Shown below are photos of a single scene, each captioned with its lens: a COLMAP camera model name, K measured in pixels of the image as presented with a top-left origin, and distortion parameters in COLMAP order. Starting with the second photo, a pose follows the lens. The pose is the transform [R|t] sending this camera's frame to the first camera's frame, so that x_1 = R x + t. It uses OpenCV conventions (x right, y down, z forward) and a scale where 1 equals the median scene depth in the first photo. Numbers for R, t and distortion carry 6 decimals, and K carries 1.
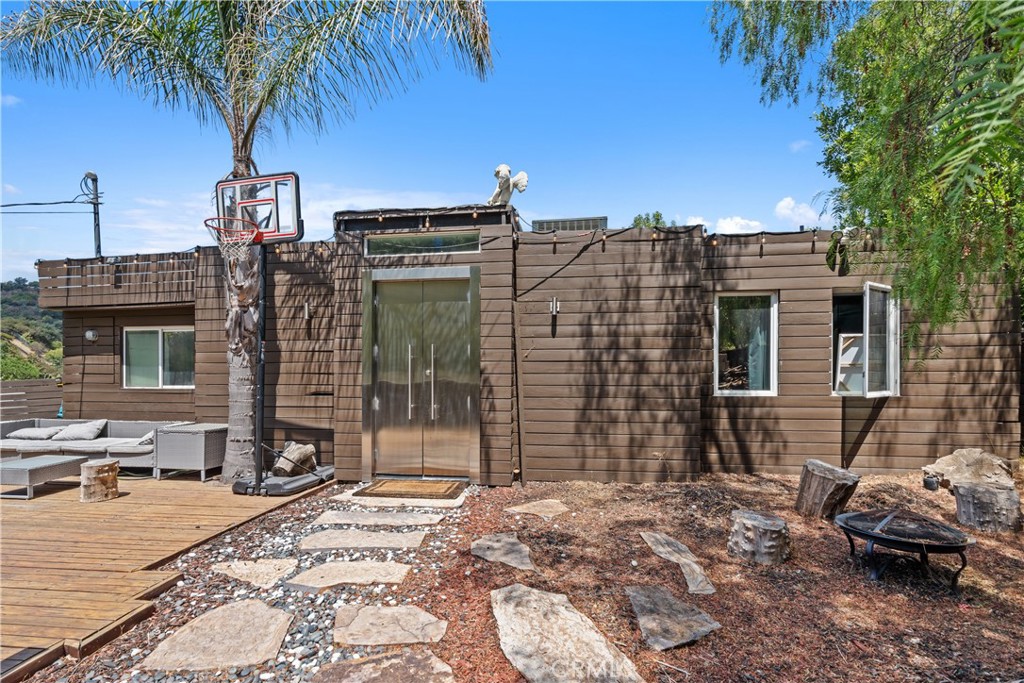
lens RADIAL K [[468.3, 0, 502.0], [0, 468.3, 364.4], [0, 0, 1]] dist [-0.003180, 0.001180]
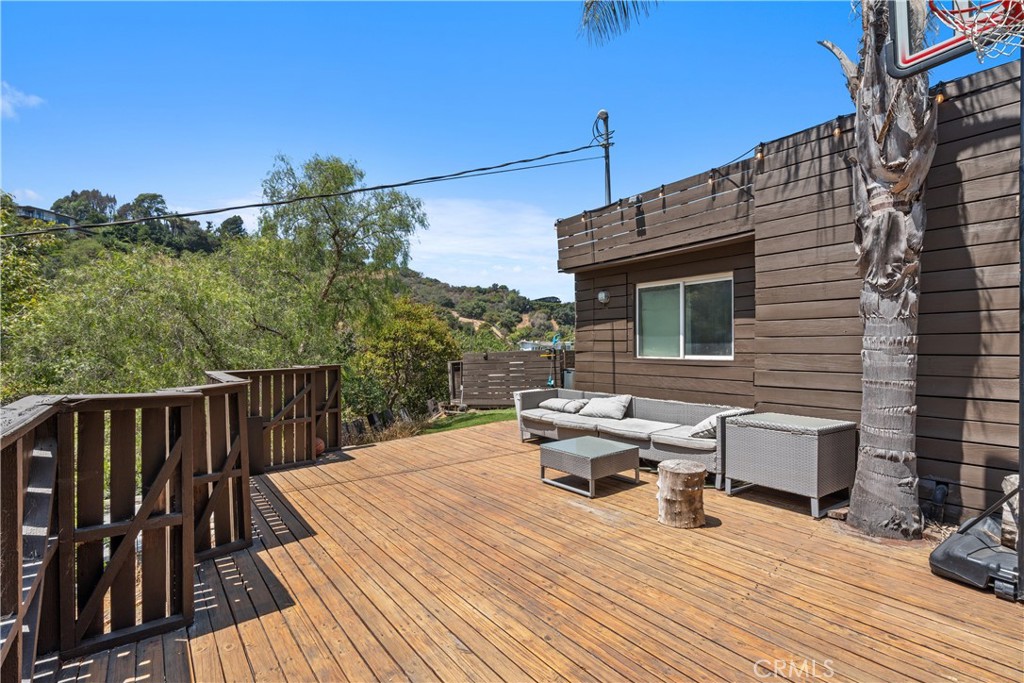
lens RADIAL K [[468.3, 0, 508.8], [0, 468.3, 345.5], [0, 0, 1]] dist [-0.003180, 0.001180]
pose [[0.716832, 0.000458, -0.697245, -0.442926], [0.002200, 0.999993, 0.002919, 0.029351], [0.697242, -0.003626, 0.716827, 0.277264]]
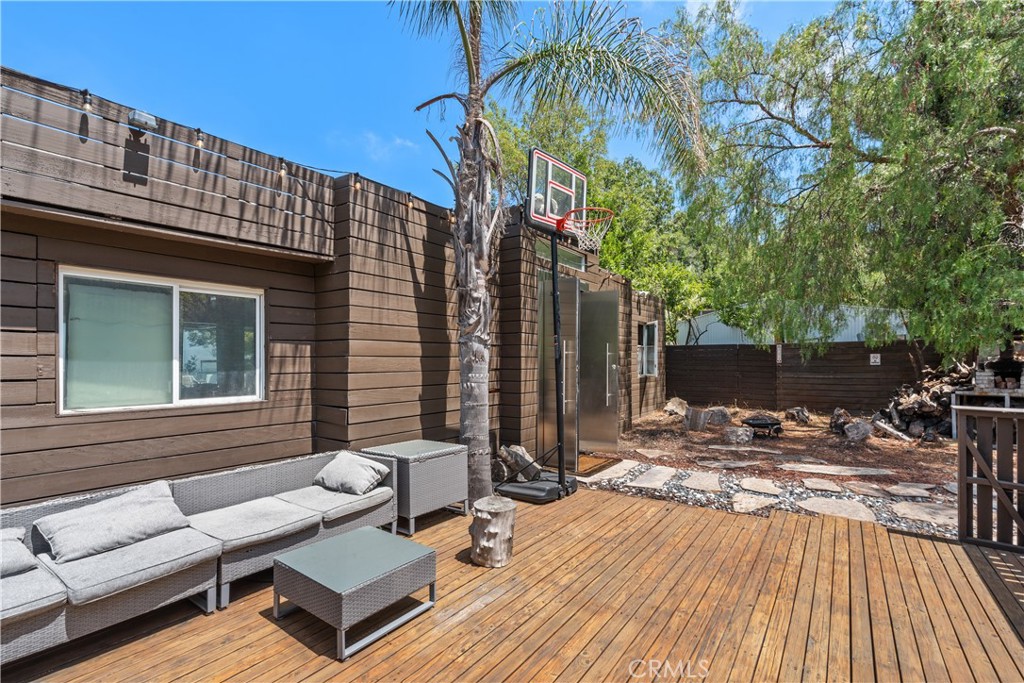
lens RADIAL K [[468.3, 0, 515.3], [0, 468.3, 361.1], [0, 0, 1]] dist [-0.003180, 0.001180]
pose [[0.458261, 0.002712, 0.888814, -1.116612], [-0.004487, 0.999990, -0.000738, 0.003440], [-0.888806, -0.003650, 0.458268, 0.512672]]
